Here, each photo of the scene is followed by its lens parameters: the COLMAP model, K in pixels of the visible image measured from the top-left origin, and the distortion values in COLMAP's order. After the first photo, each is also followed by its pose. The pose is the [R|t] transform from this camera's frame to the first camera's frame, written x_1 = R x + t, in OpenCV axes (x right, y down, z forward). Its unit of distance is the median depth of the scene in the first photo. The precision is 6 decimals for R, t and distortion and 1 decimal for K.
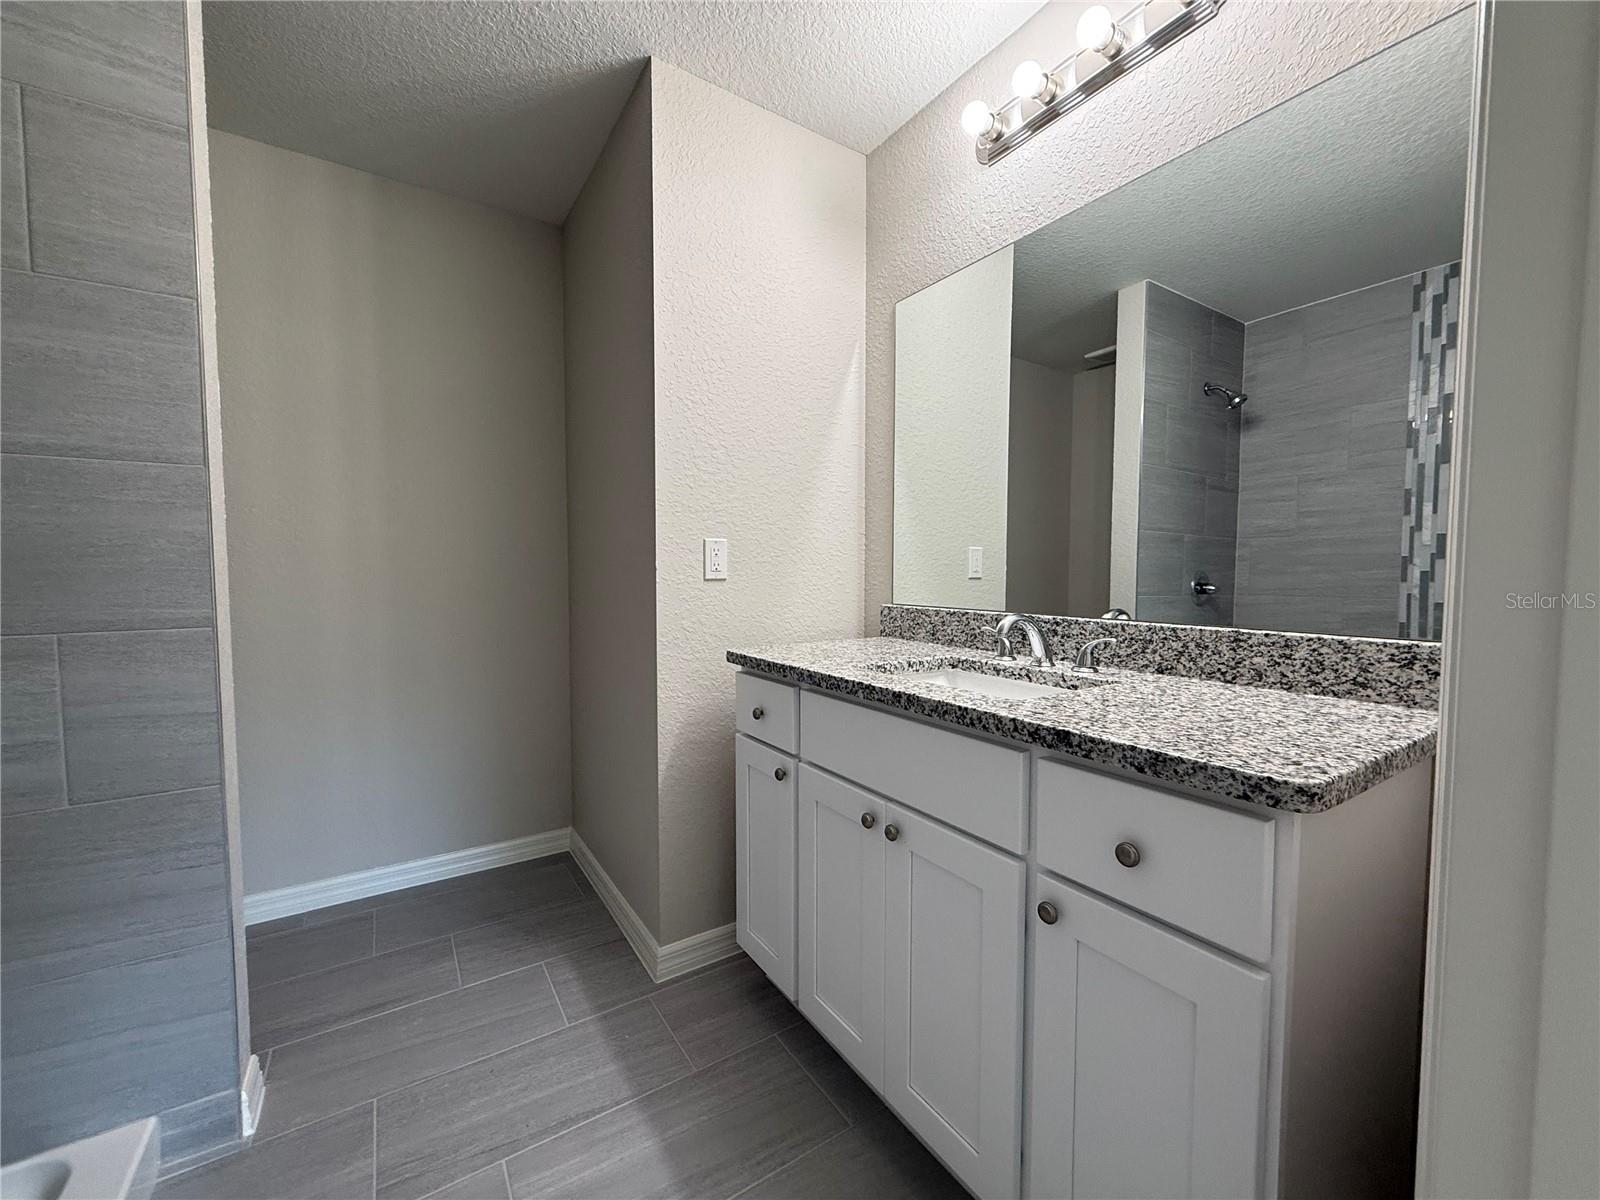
lens RADIAL K [[638.9, 0, 794.6], [0, 638.9, 601.1], [0, 0, 1]] dist [-0.001624, -0.000145]
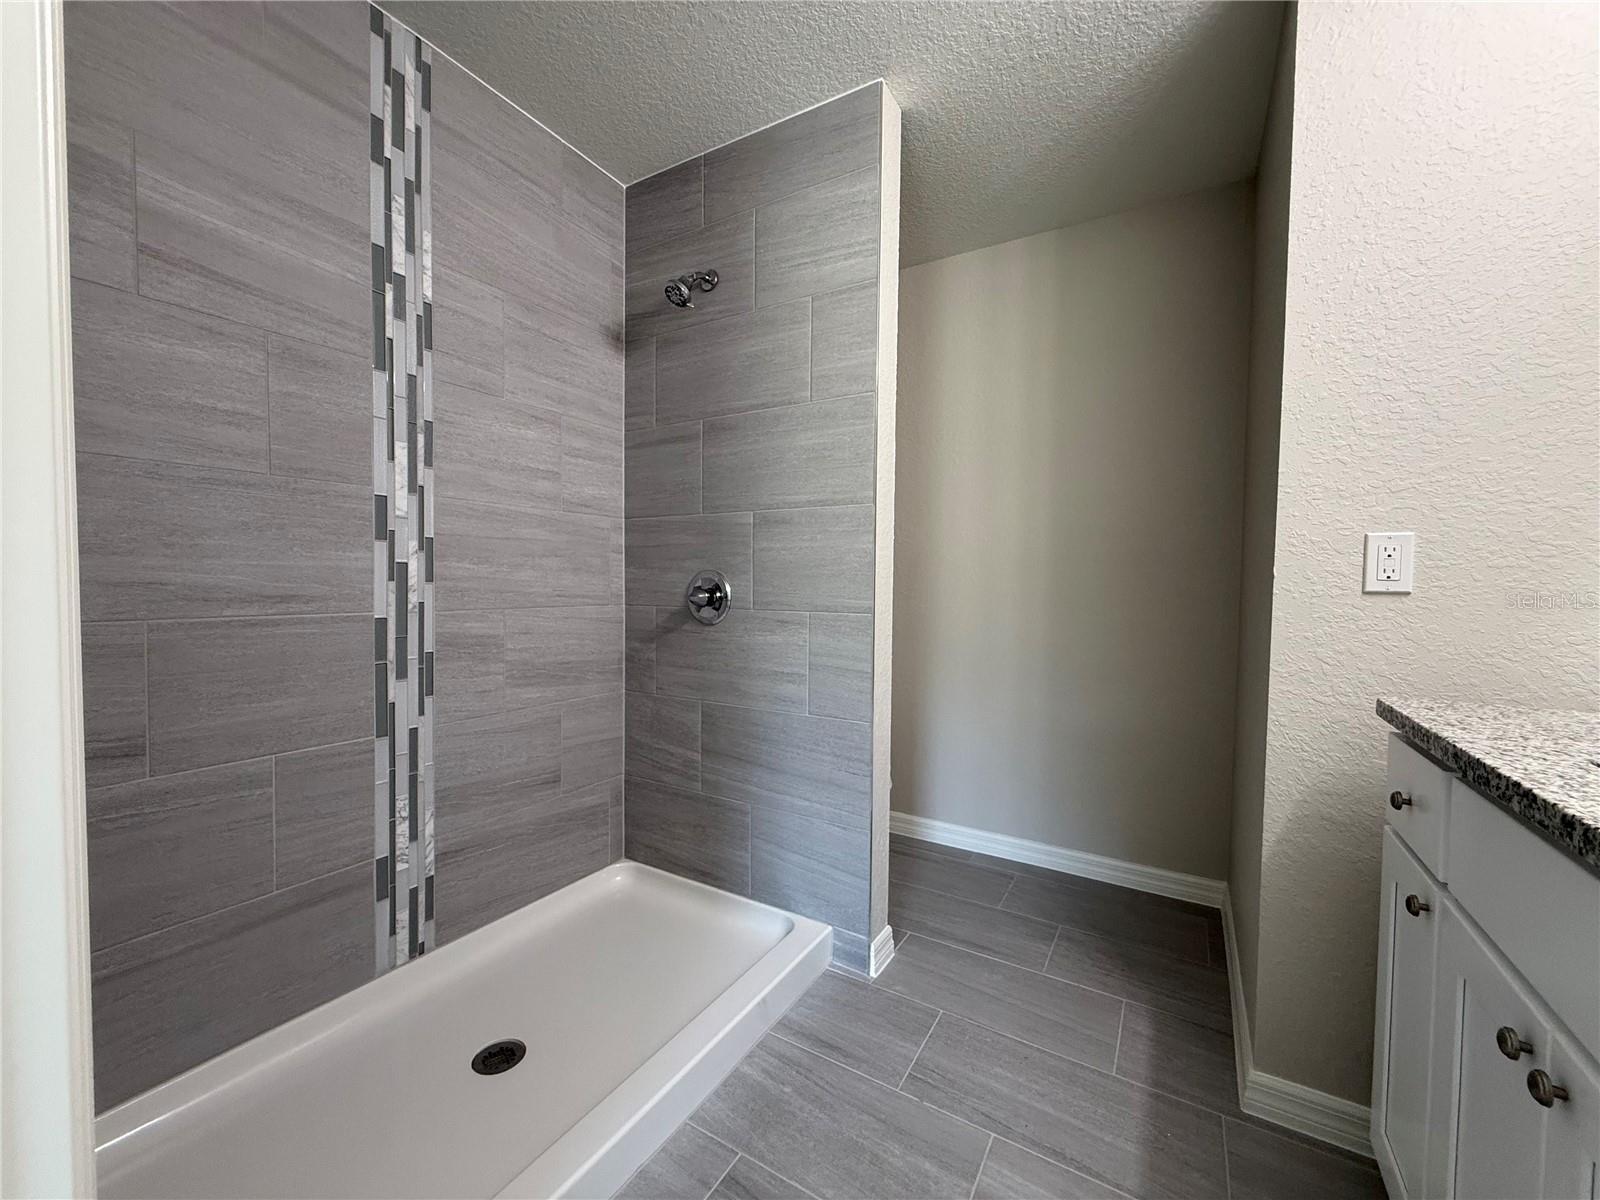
lens RADIAL K [[638.9, 0, 794.6], [0, 638.9, 601.1], [0, 0, 1]] dist [-0.001624, -0.000145]
pose [[0.425840, 0.036825, -0.904049, 0.268475], [-0.056296, 0.998314, 0.014148, 0.001017], [0.903045, 0.044870, 0.427195, 0.176650]]
